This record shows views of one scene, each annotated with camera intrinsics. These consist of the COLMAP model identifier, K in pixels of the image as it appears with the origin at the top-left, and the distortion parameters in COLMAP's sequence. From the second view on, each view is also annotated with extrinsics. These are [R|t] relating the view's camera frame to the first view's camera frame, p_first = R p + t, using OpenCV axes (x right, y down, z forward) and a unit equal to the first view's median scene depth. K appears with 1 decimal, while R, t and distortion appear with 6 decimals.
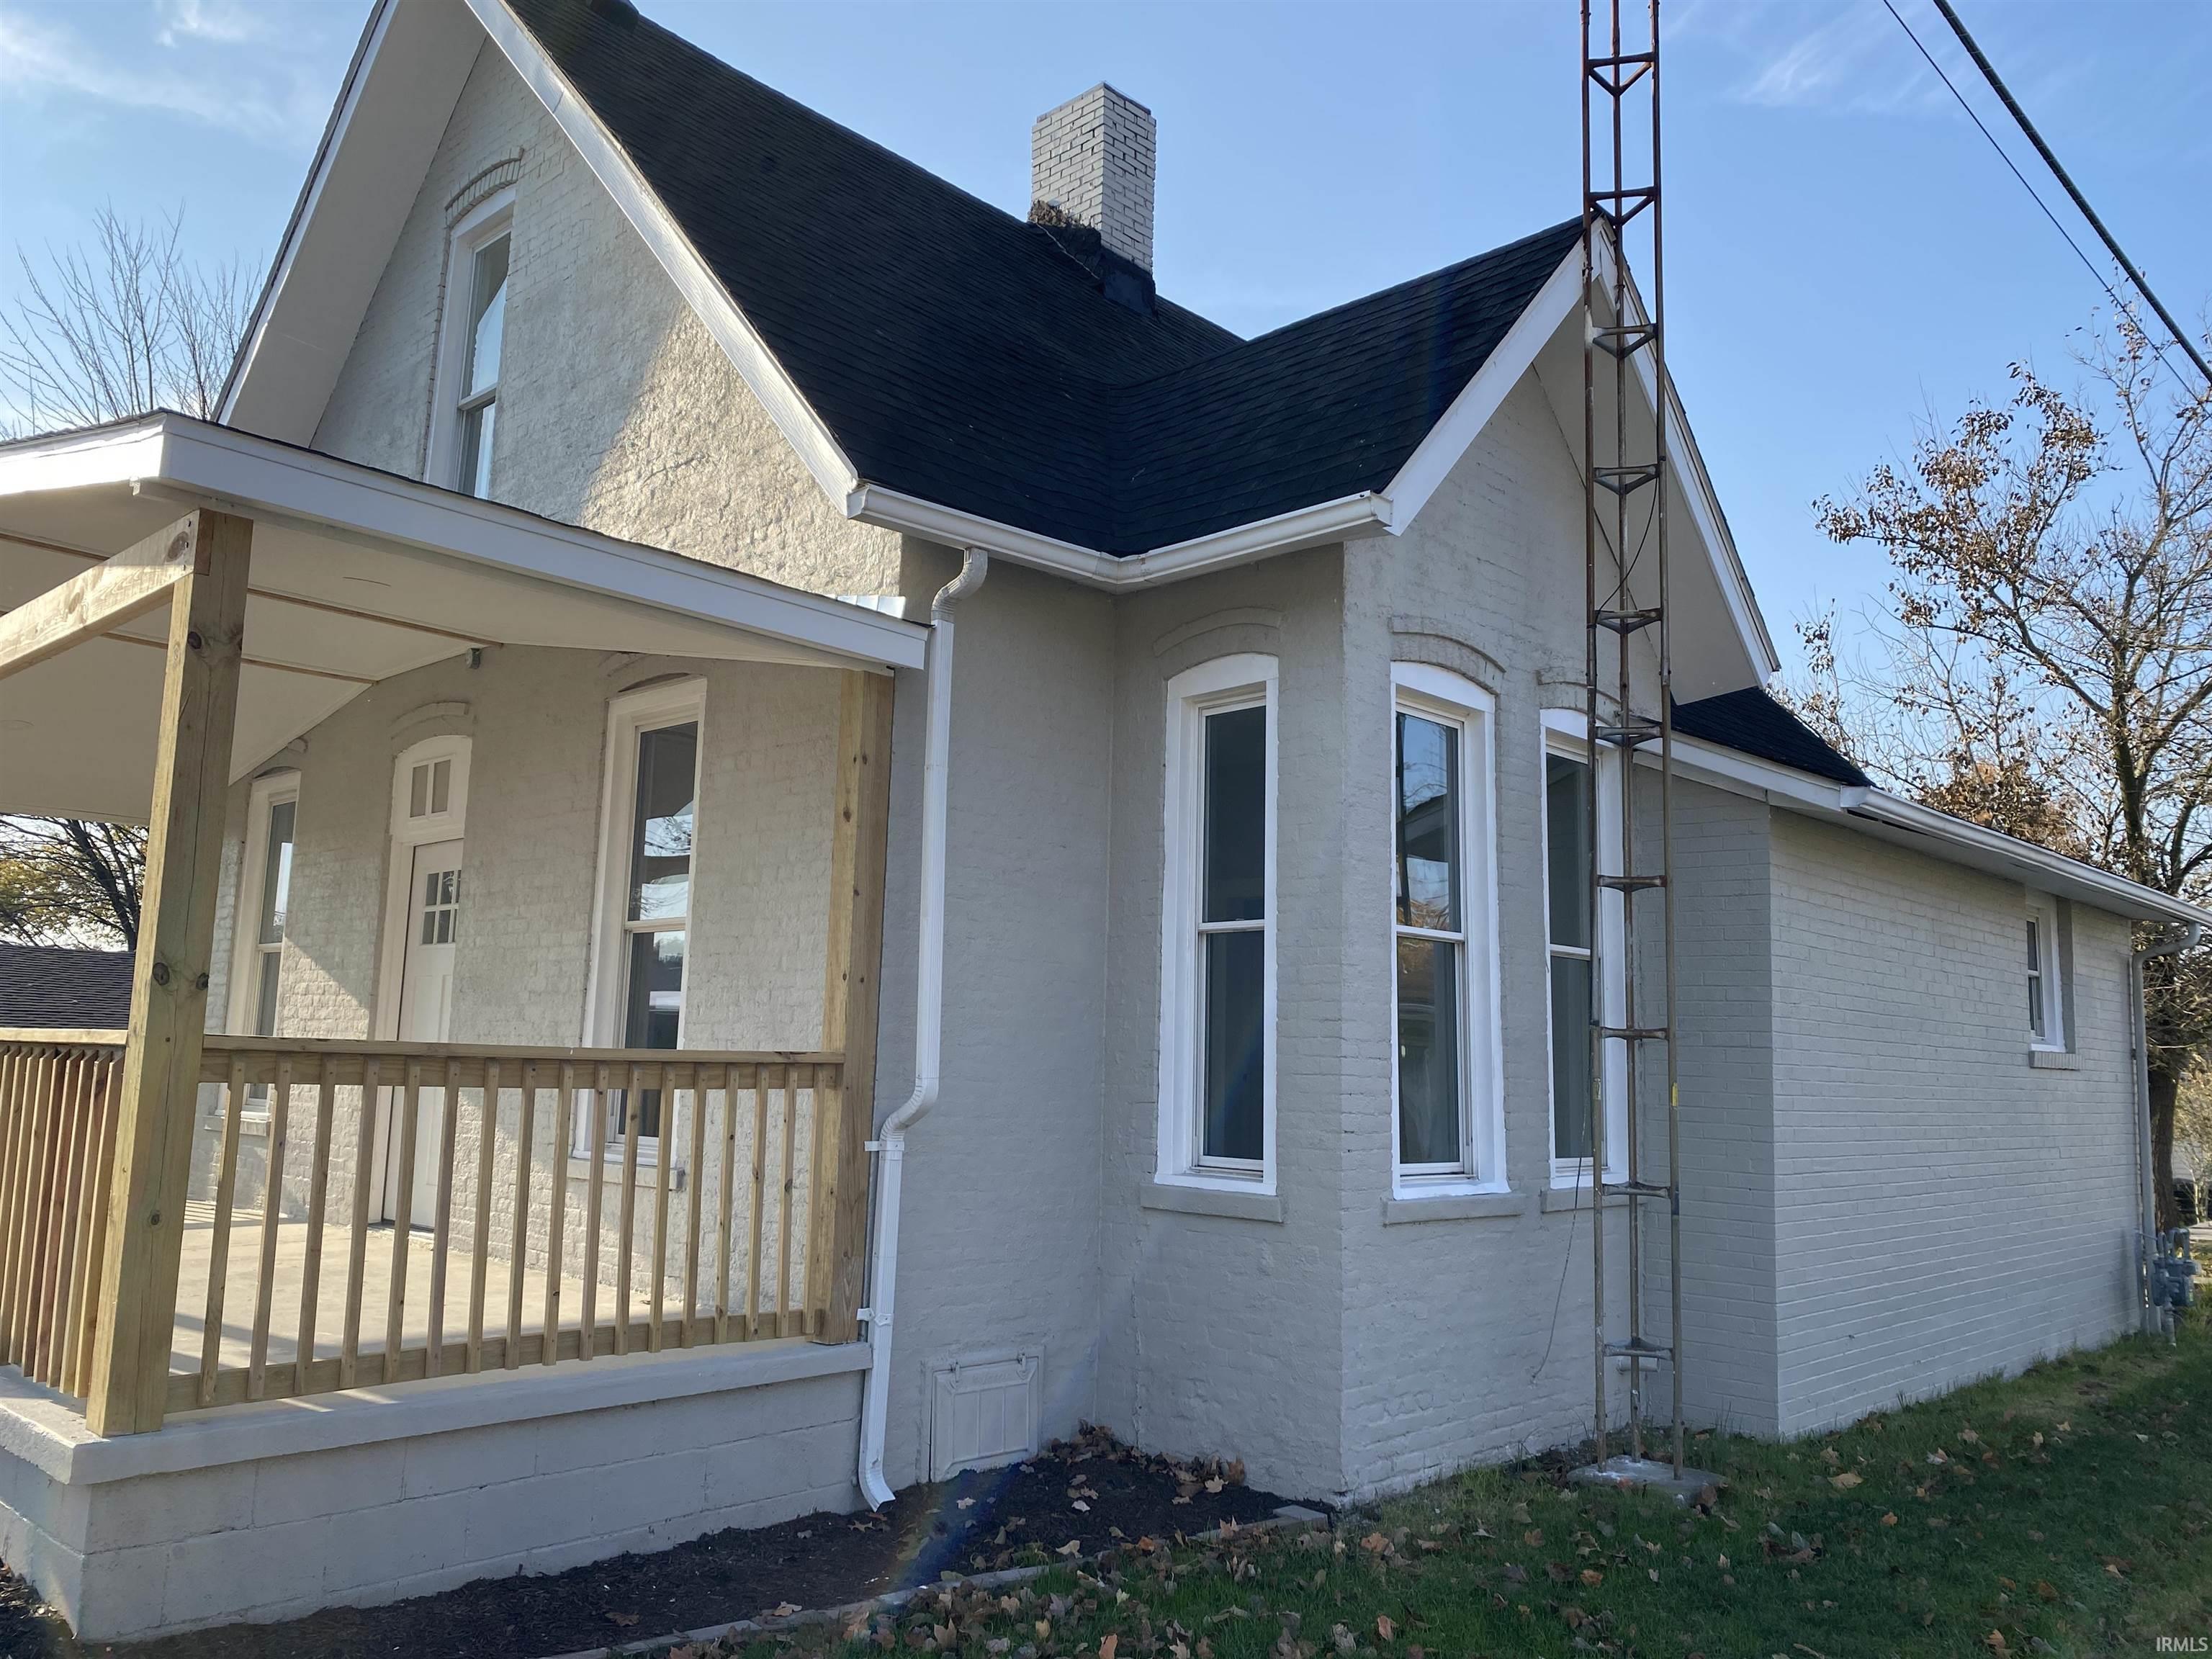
lens RADIAL K [[1664.5, 0, 1105.3], [0, 1664.5, 814.0], [0, 0, 1]] dist [0.040897, -0.040328]
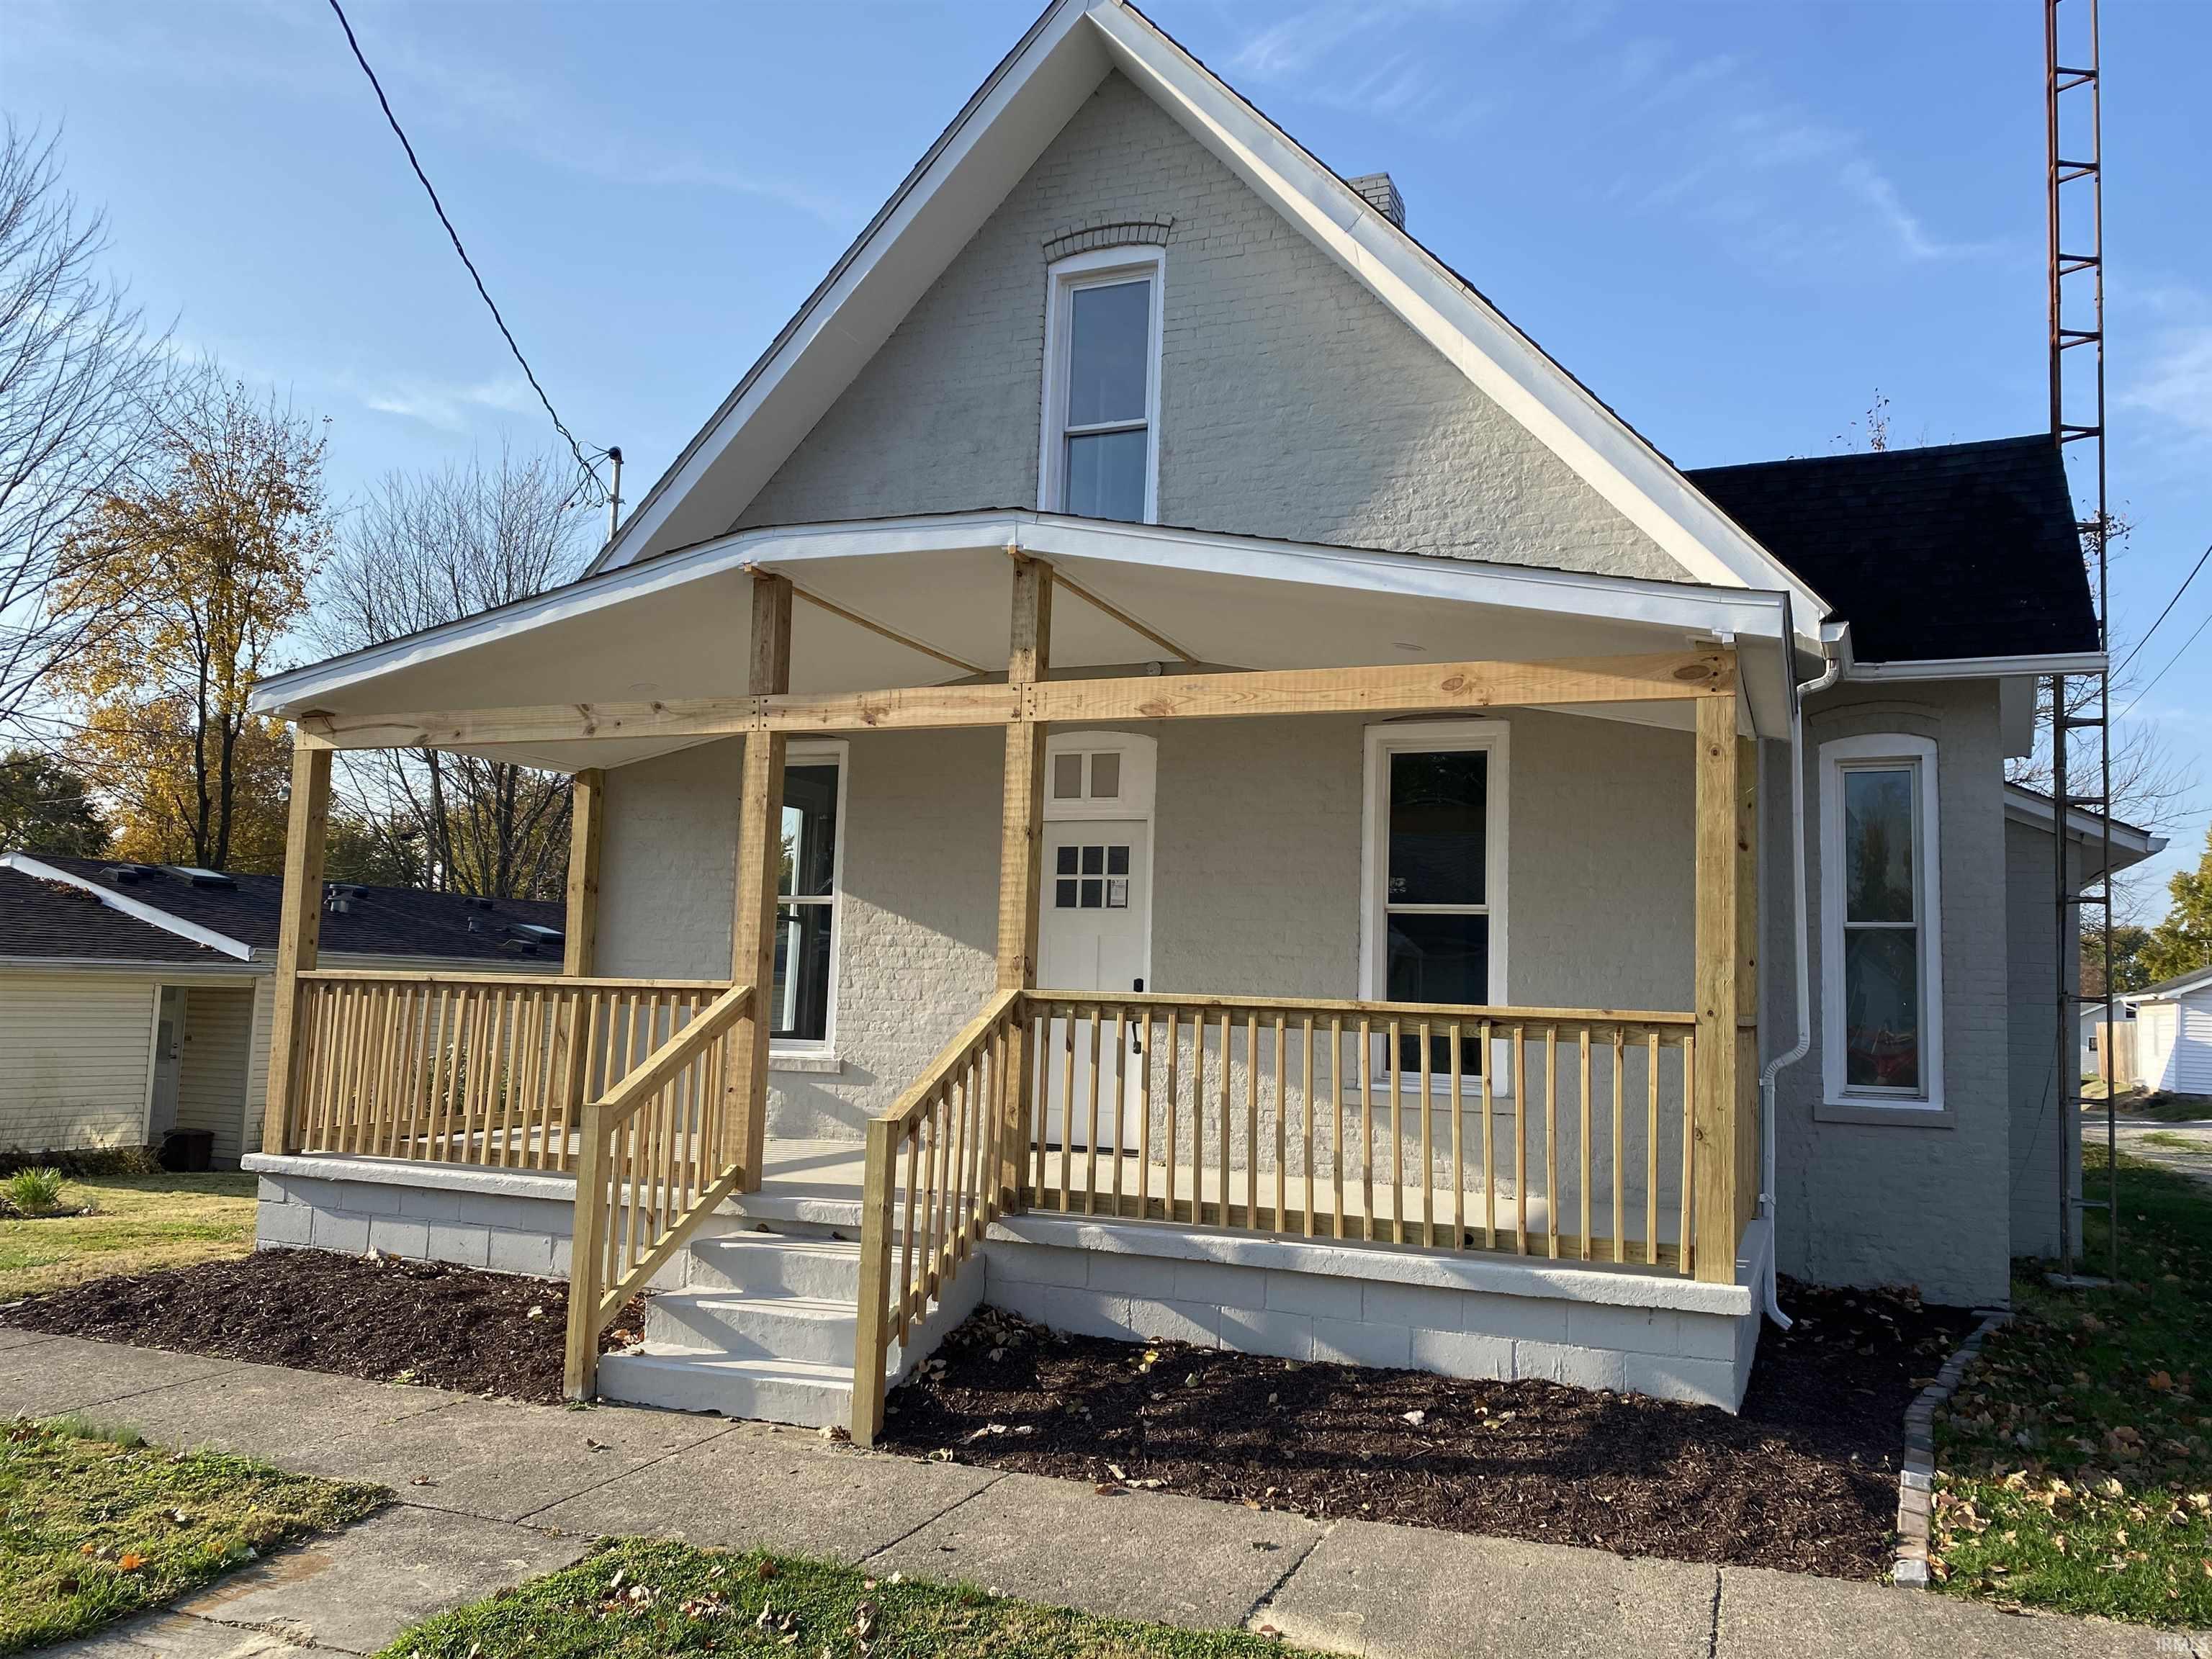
lens RADIAL K [[1664.5, 0, 1128.0], [0, 1664.5, 836.9], [0, 0, 1]] dist [0.040897, -0.040328]
pose [[0.937171, 0.034427, 0.347169, -0.988133], [-0.058039, 0.996637, 0.057841, -0.052042], [-0.344010, -0.074356, 0.936017, -0.115538]]
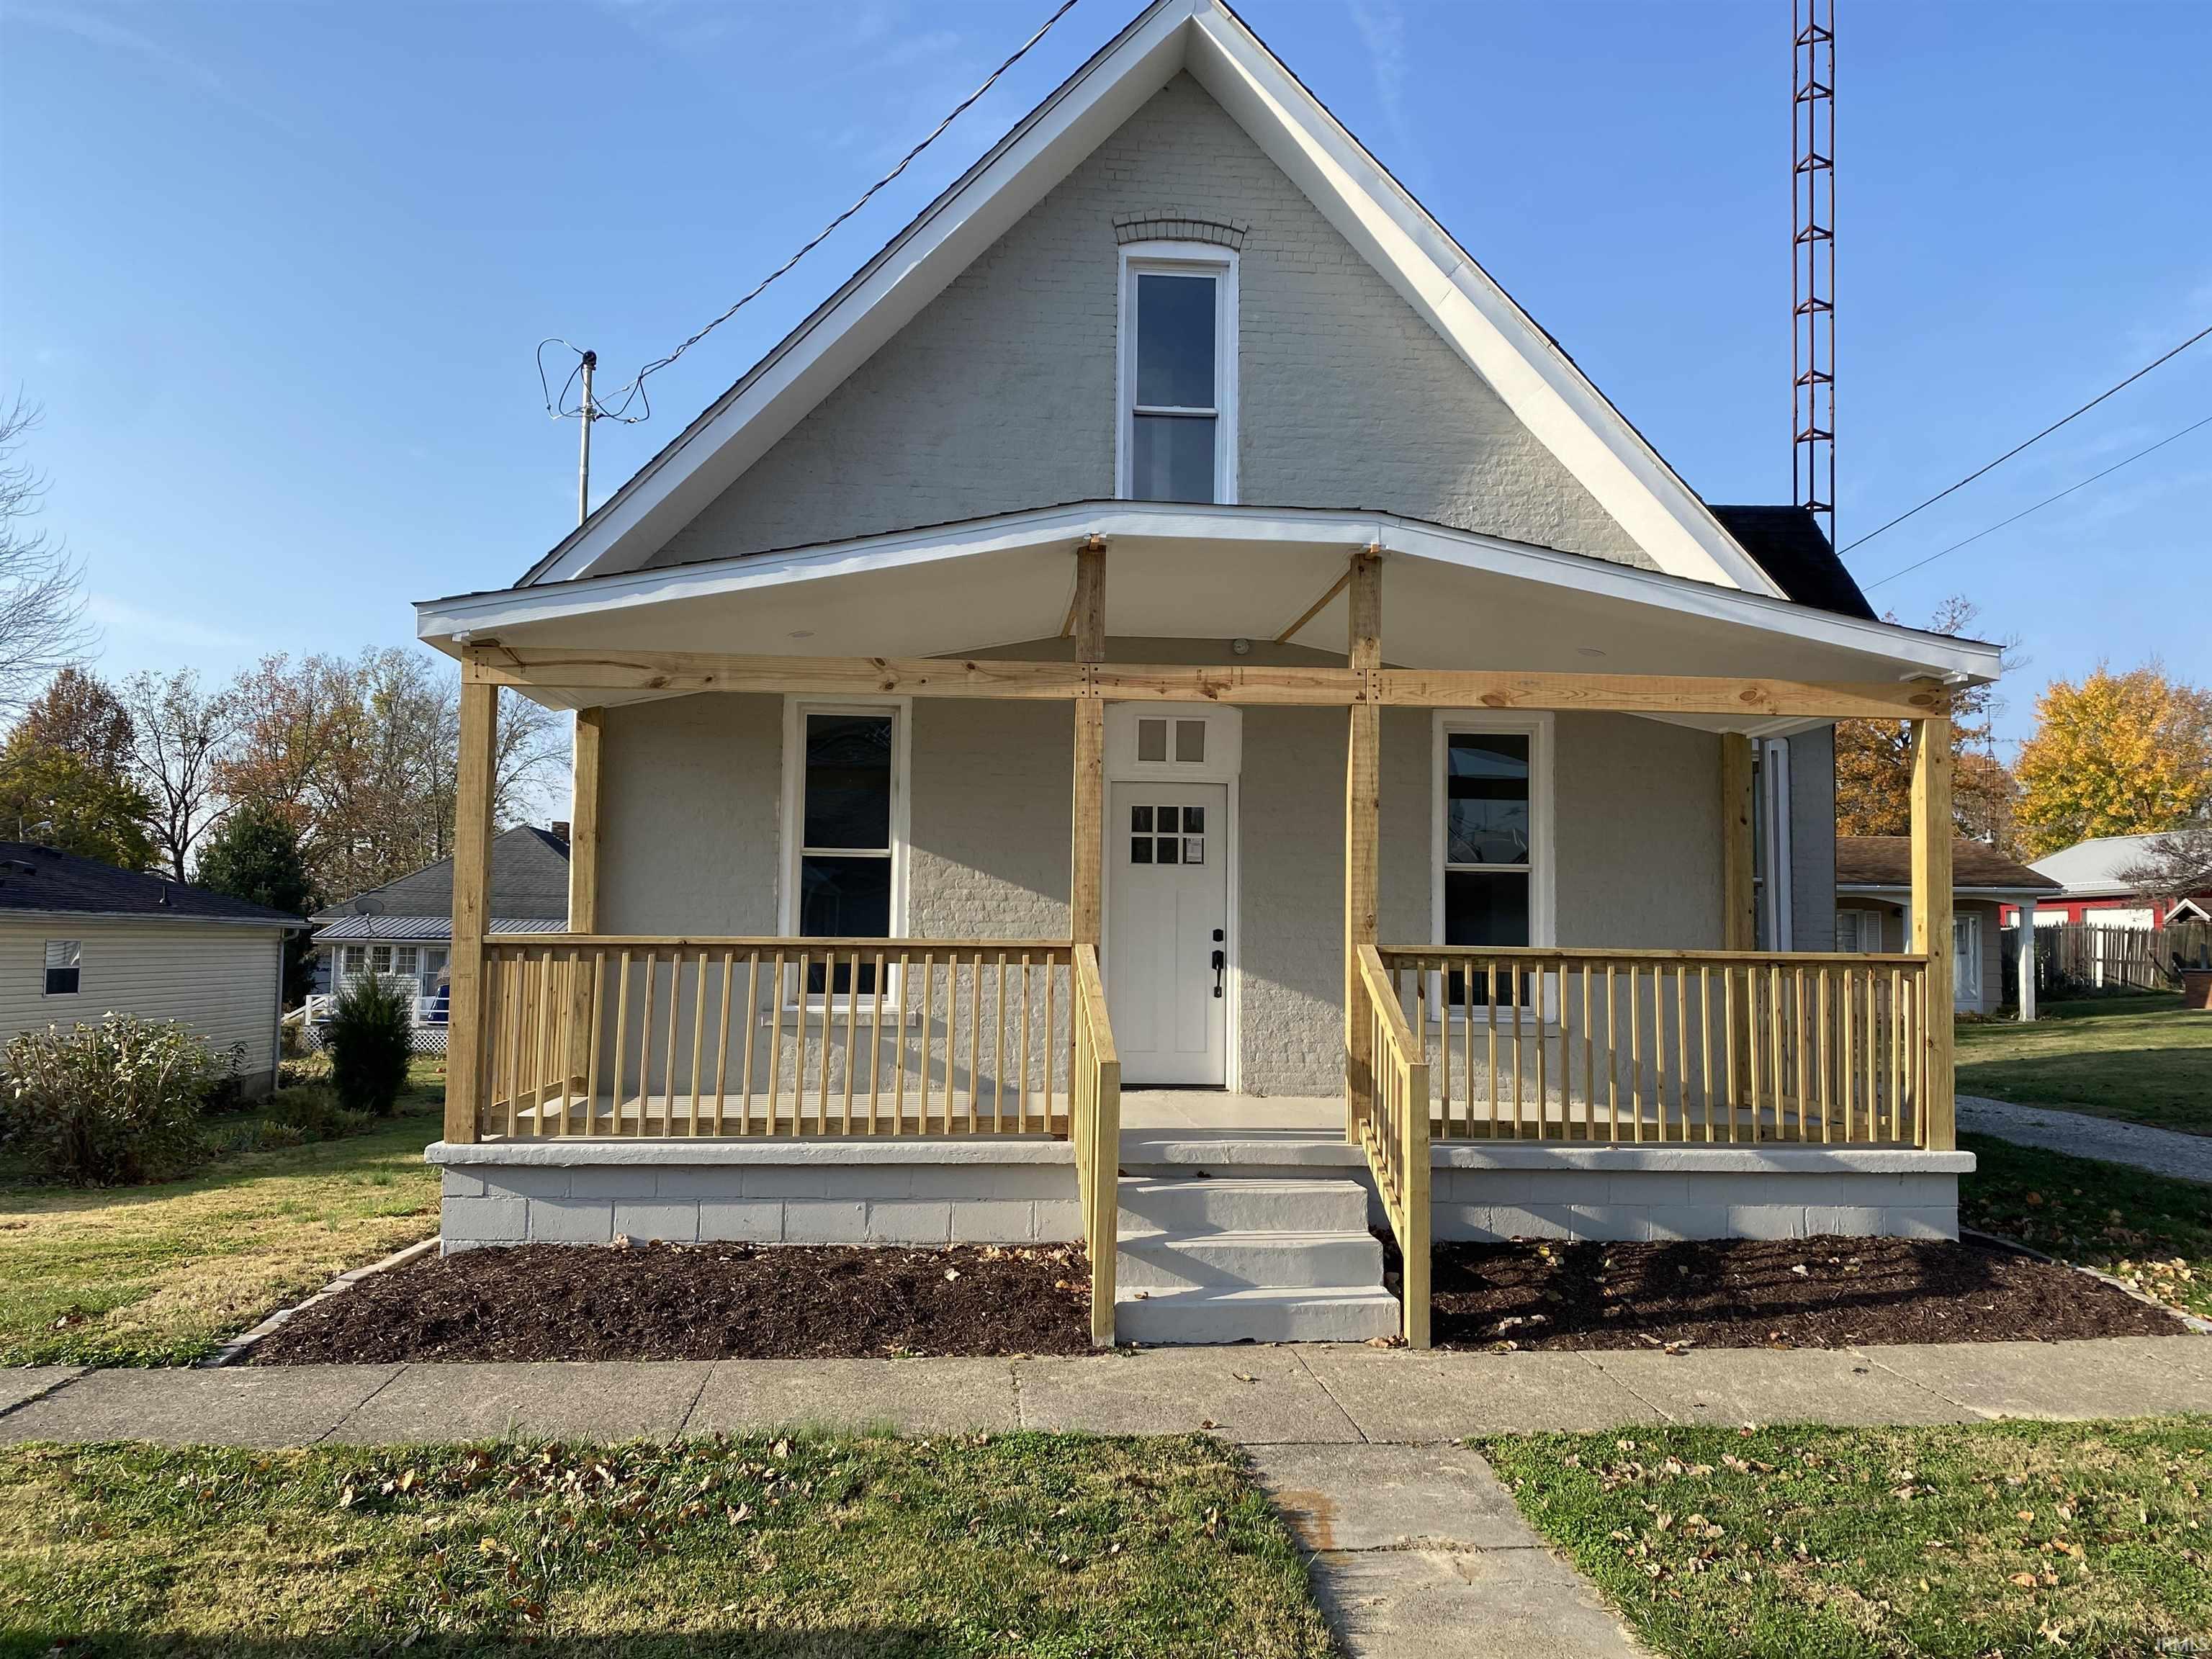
lens RADIAL K [[1664.5, 0, 1072.5], [0, 1664.5, 844.5], [0, 0, 1]] dist [0.040897, -0.040328]
pose [[0.679358, 0.024379, 0.733402, -1.729670], [-0.105867, 0.992248, 0.065082, -0.013979], [-0.726130, -0.121856, 0.676673, 0.267052]]
